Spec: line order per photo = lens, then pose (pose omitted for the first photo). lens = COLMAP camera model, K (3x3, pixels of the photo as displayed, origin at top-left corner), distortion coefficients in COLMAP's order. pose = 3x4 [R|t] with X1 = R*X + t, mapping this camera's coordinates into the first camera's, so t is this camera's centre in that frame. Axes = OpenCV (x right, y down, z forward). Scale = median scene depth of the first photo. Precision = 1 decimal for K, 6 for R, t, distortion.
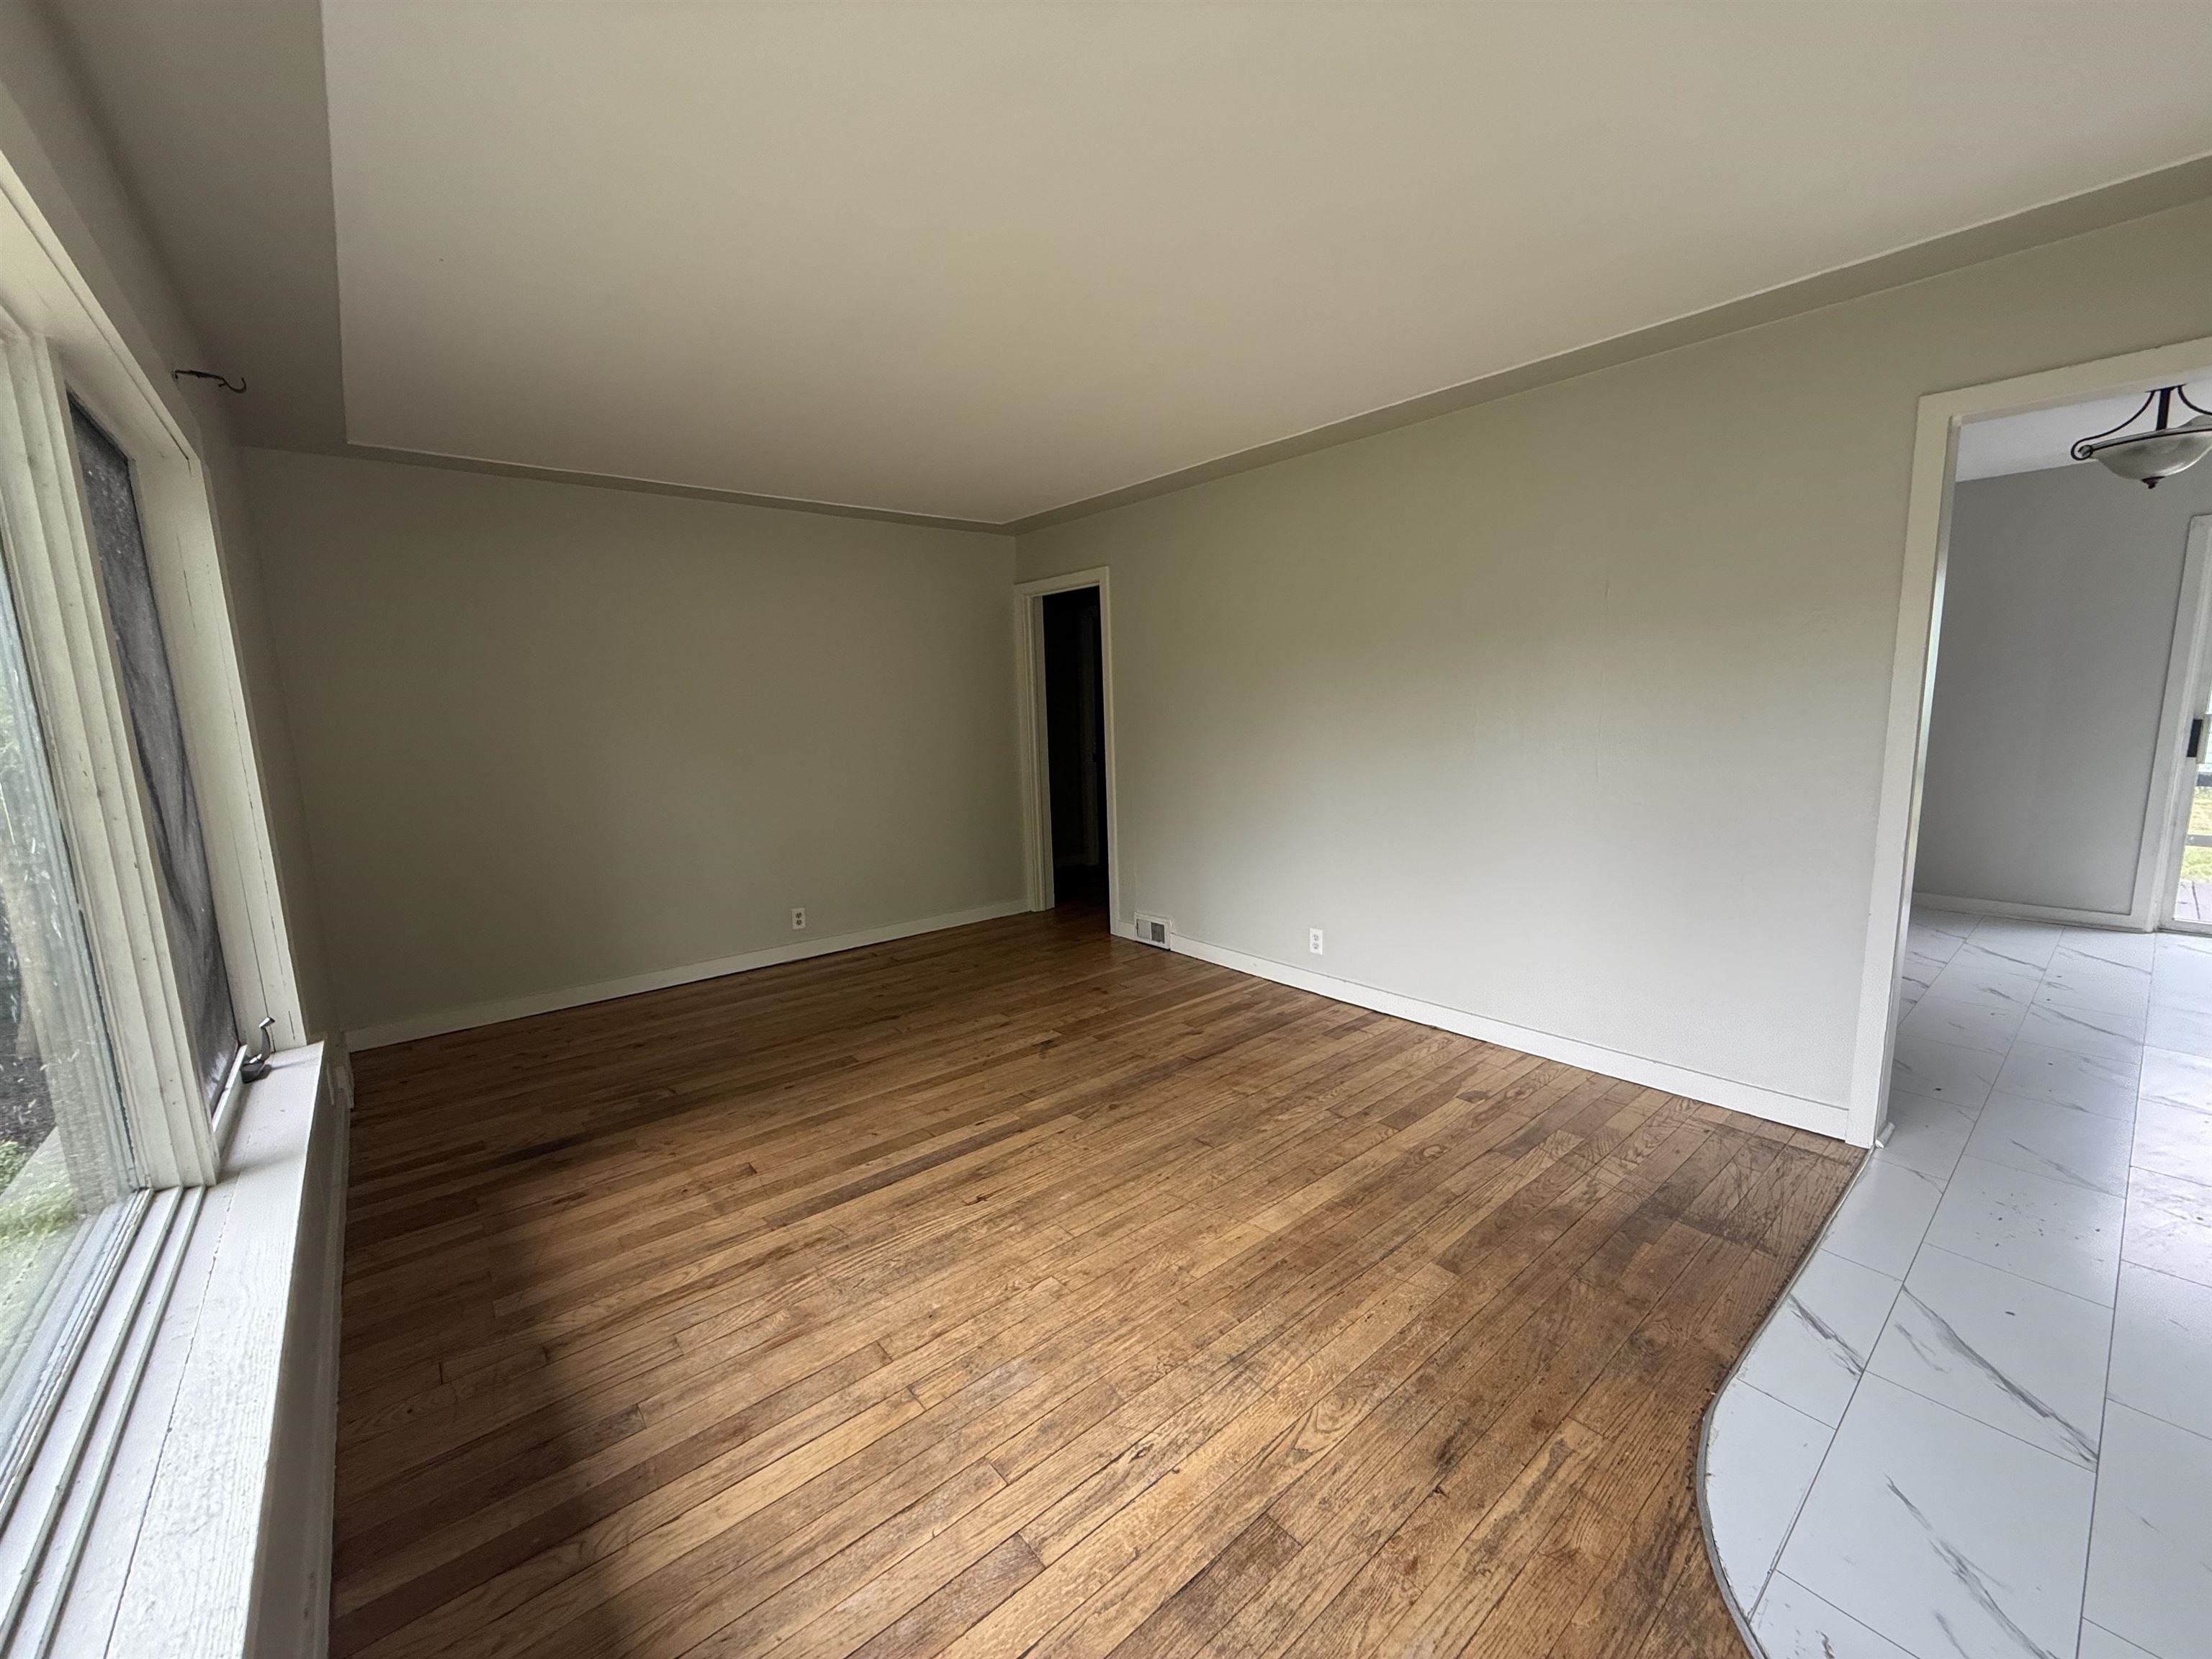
lens RADIAL K [[879.7, 0, 1100.4], [0, 879.7, 830.7], [0, 0, 1]] dist [-0.000342, -0.000495]
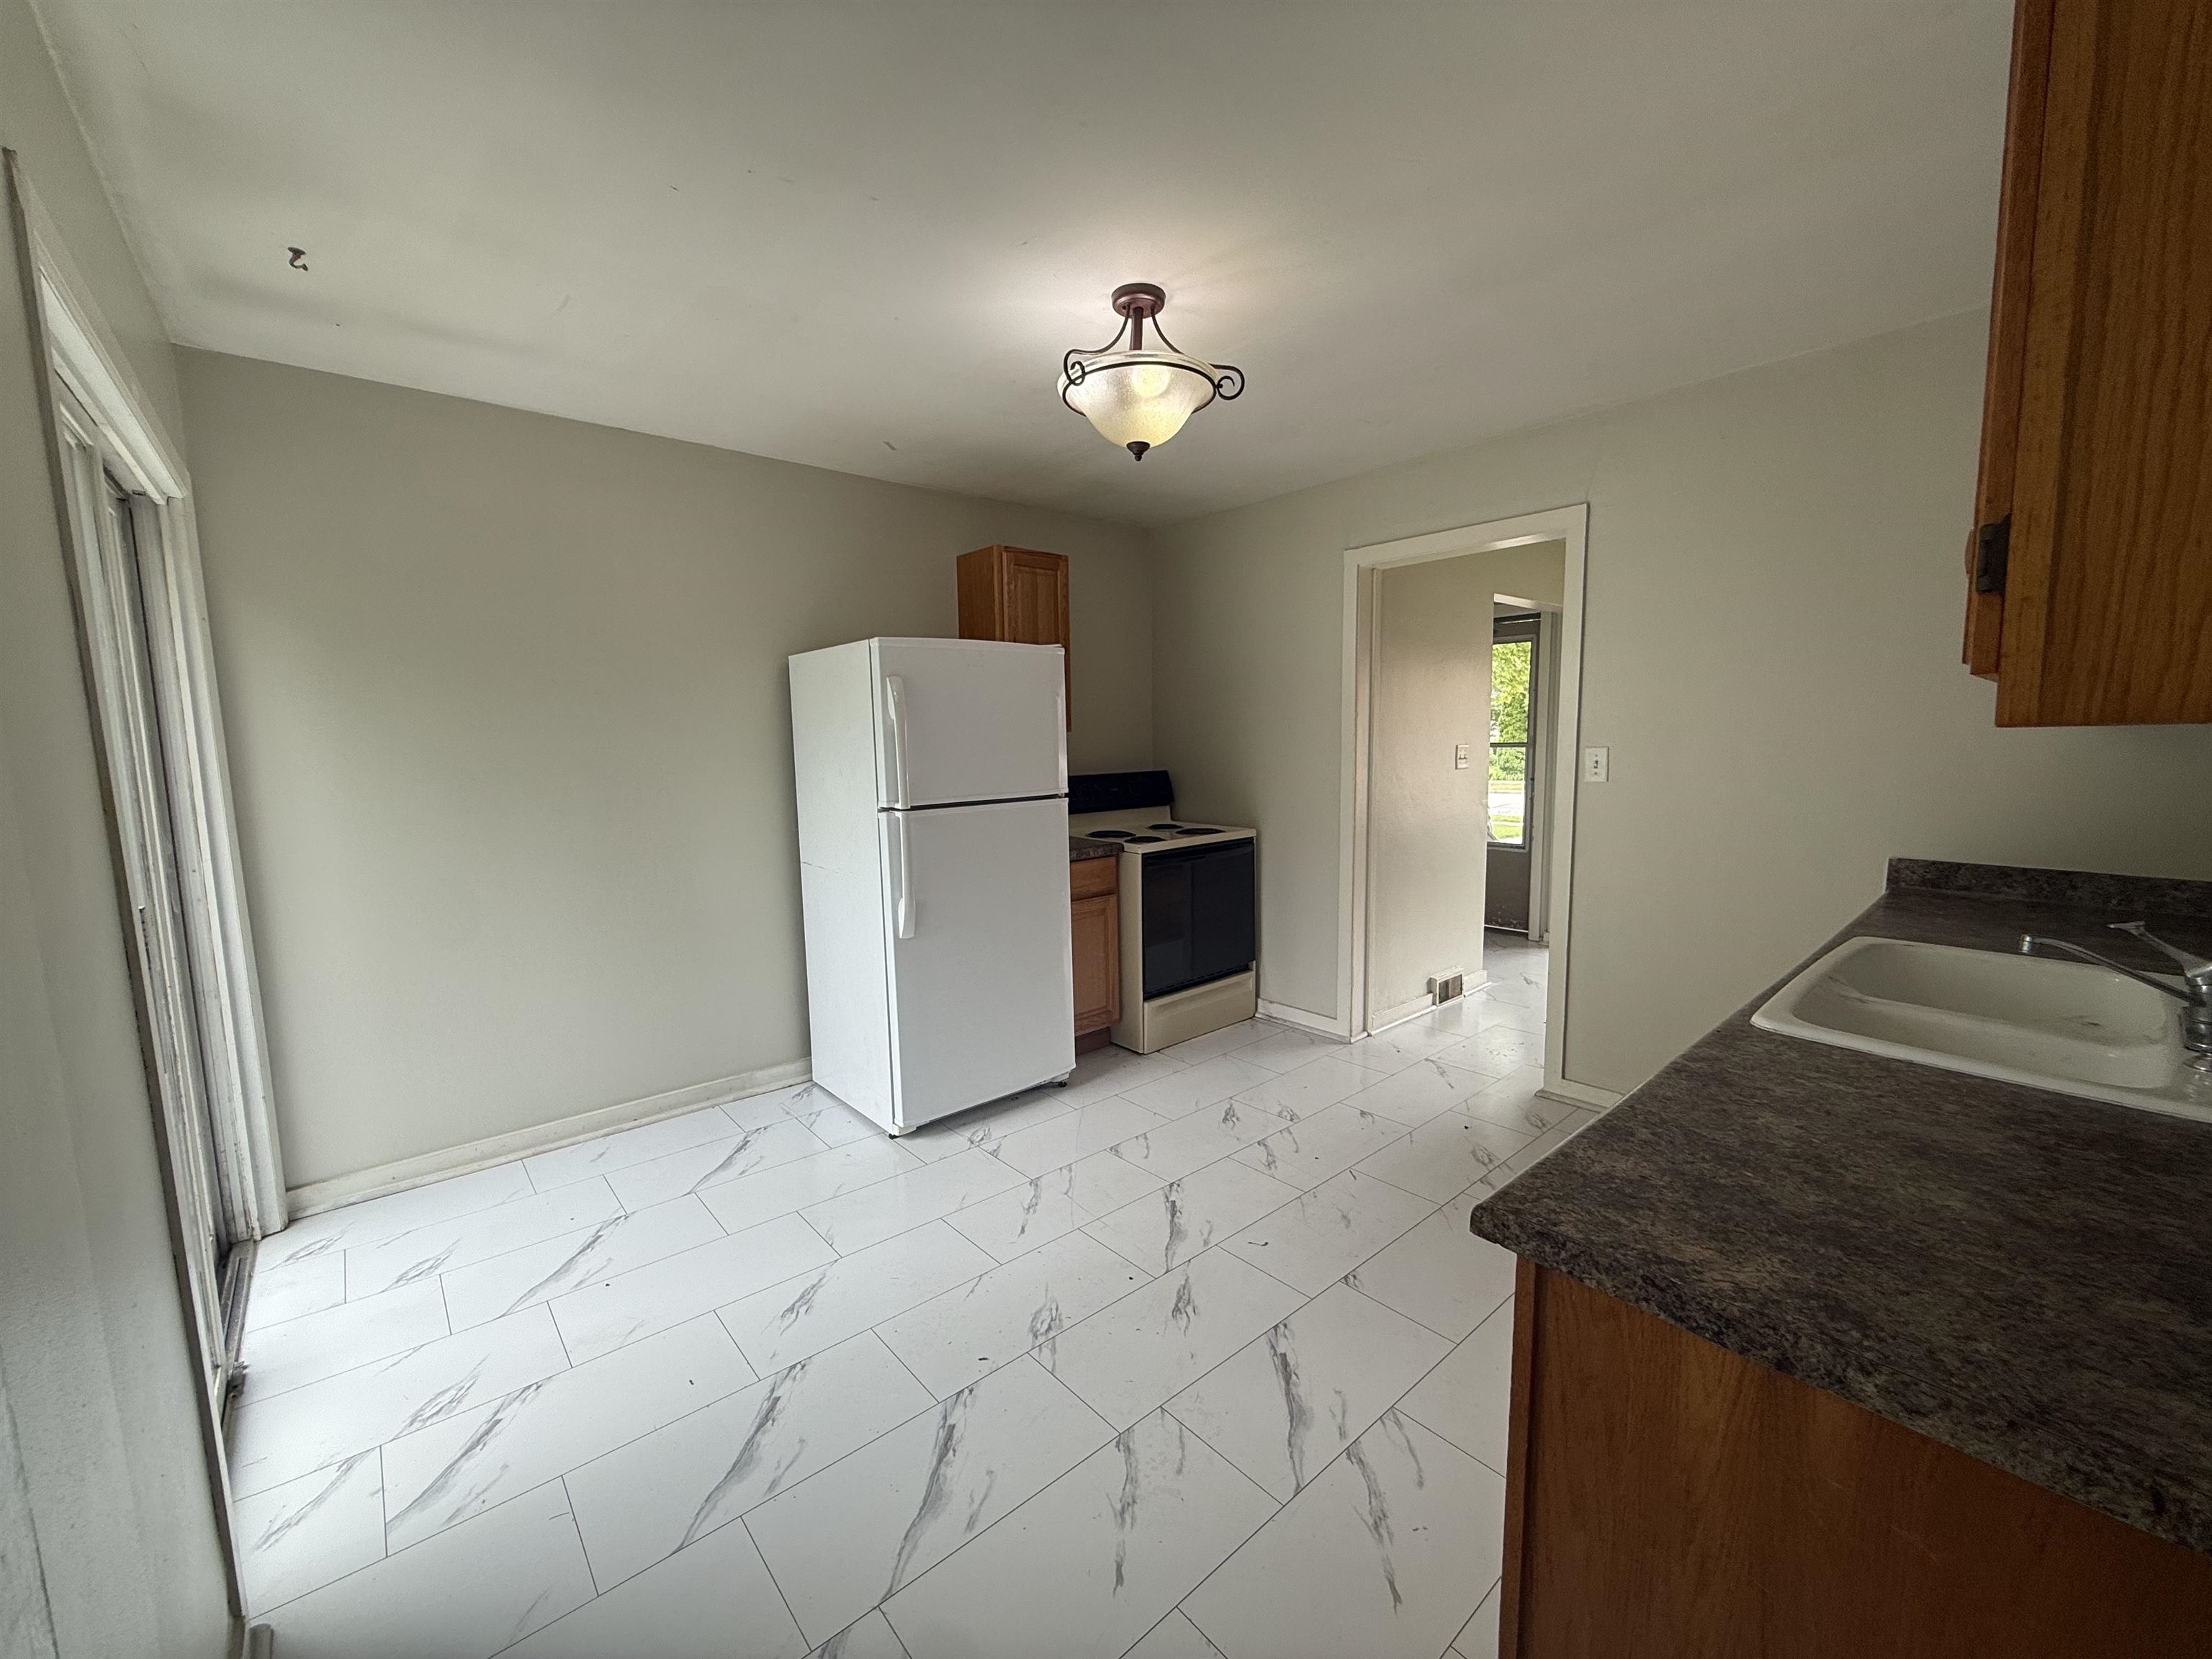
lens RADIAL K [[879.7, 0, 1100.4], [0, 879.7, 830.7], [0, 0, 1]] dist [-0.000342, -0.000495]
pose [[-0.998542, 0.050817, -0.018183, 1.335411], [0.044353, 0.964575, 0.260055, -0.313346], [0.030754, 0.258869, -0.965423, 1.825106]]
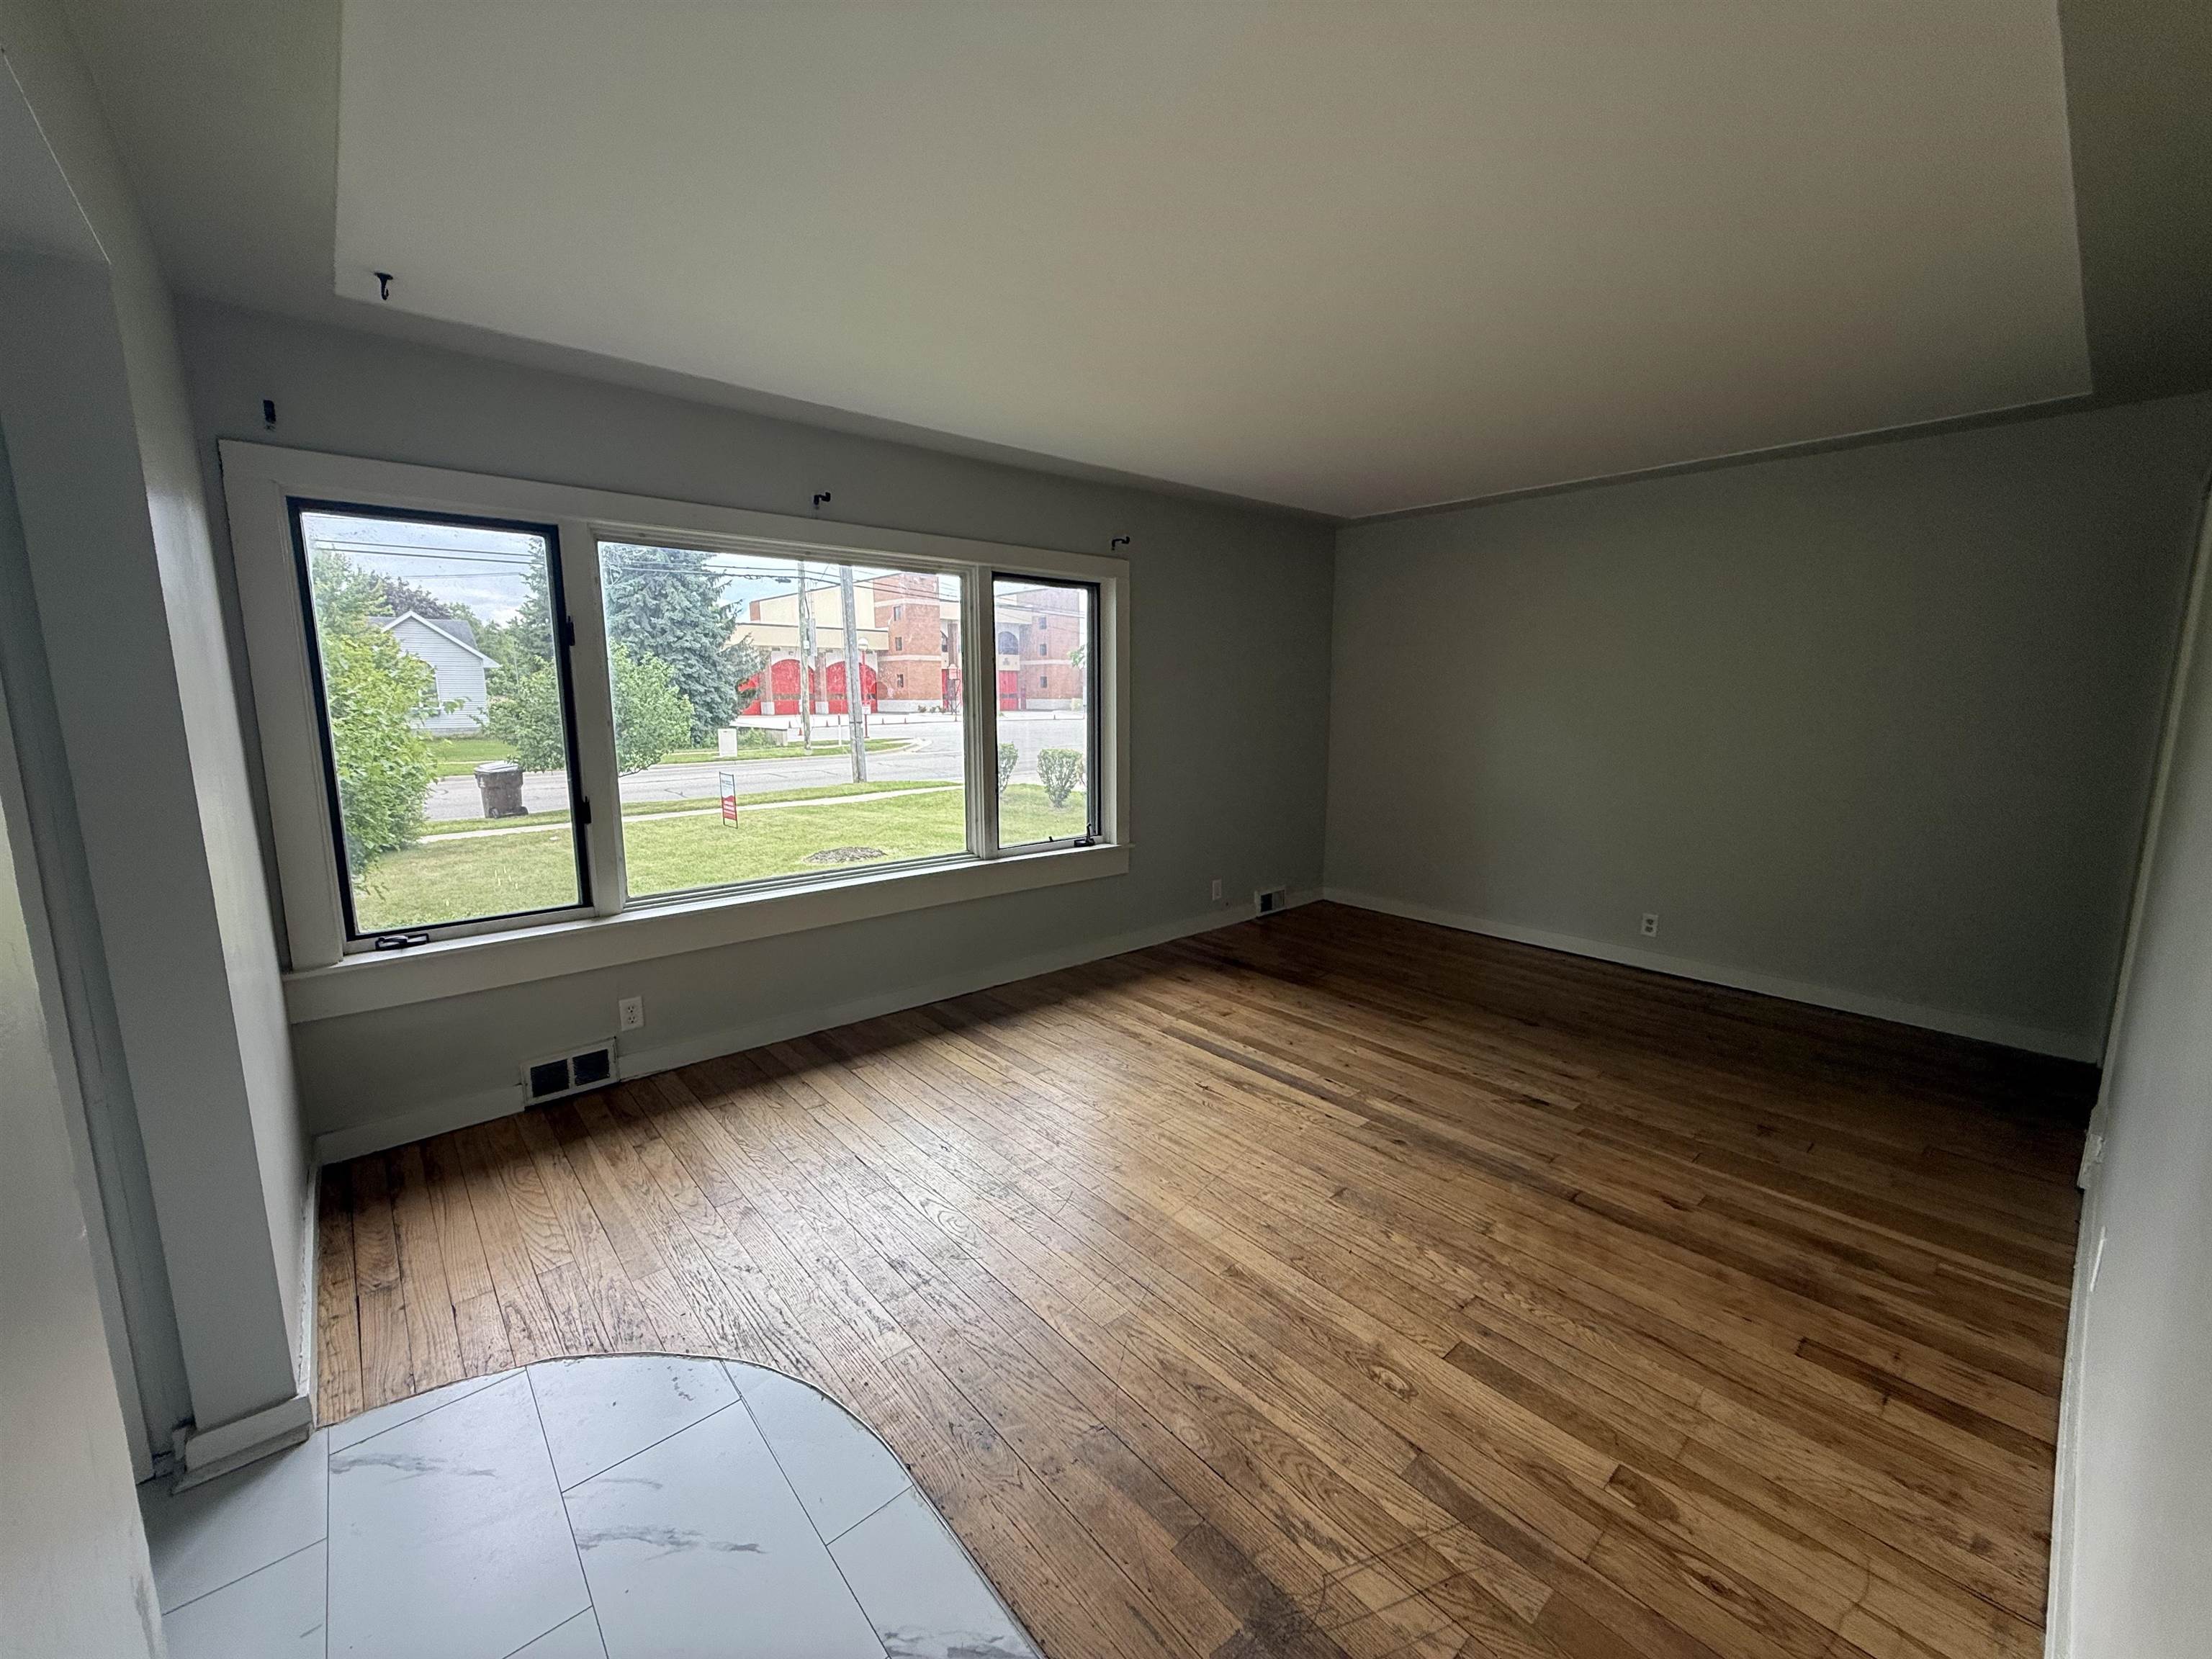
lens RADIAL K [[879.7, 0, 1100.4], [0, 879.7, 830.7], [0, 0, 1]] dist [-0.000342, -0.000495]
pose [[0.021493, 0.185222, -0.982462, 0.847812], [-0.151435, 0.971953, 0.179928, -0.118881], [0.988234, 0.144912, 0.048939, 0.603274]]
